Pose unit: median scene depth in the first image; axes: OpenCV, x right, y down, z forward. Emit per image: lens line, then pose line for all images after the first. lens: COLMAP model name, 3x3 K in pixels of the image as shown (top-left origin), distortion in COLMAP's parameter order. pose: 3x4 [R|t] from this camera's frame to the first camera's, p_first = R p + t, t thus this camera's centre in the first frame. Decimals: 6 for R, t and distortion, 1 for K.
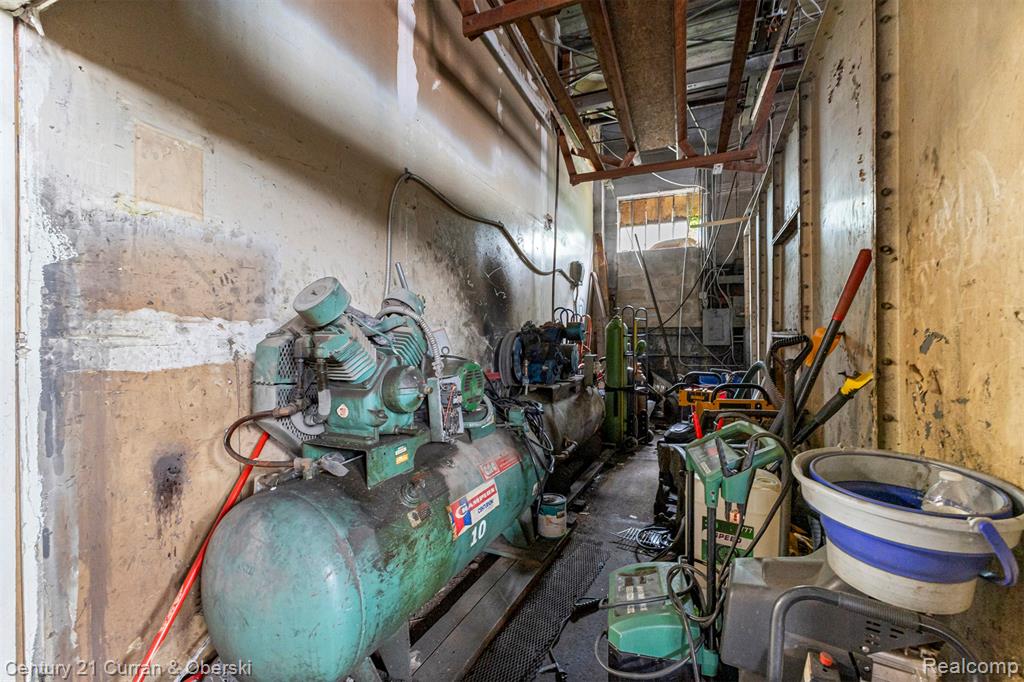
lens RADIAL K [[440.9, 0, 510.2], [0, 440.9, 338.3], [0, 0, 1]] dist [0.010062, 0.000218]
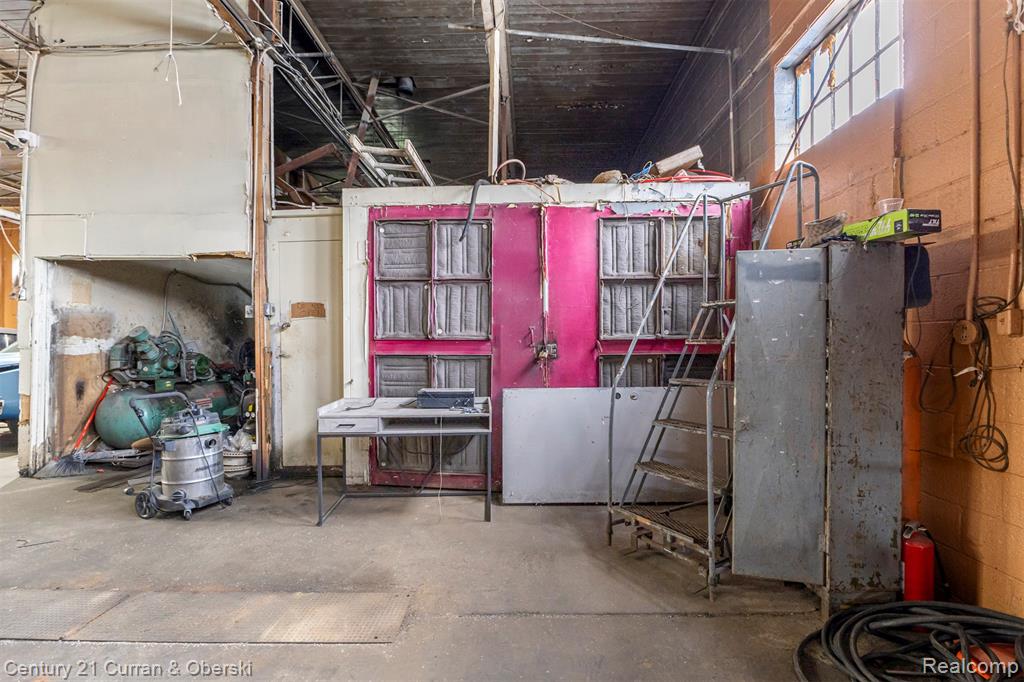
lens RADIAL K [[470.0, 0, 512.0], [0, 470.0, 341.0], [0, 0, 1]] dist [-0.000997, -0.000091]
pose [[0.934875, 0.008236, 0.354883, 0.836371], [-0.002936, 0.999876, -0.015473, 0.013870], [-0.354966, 0.013423, 0.934783, -2.939205]]
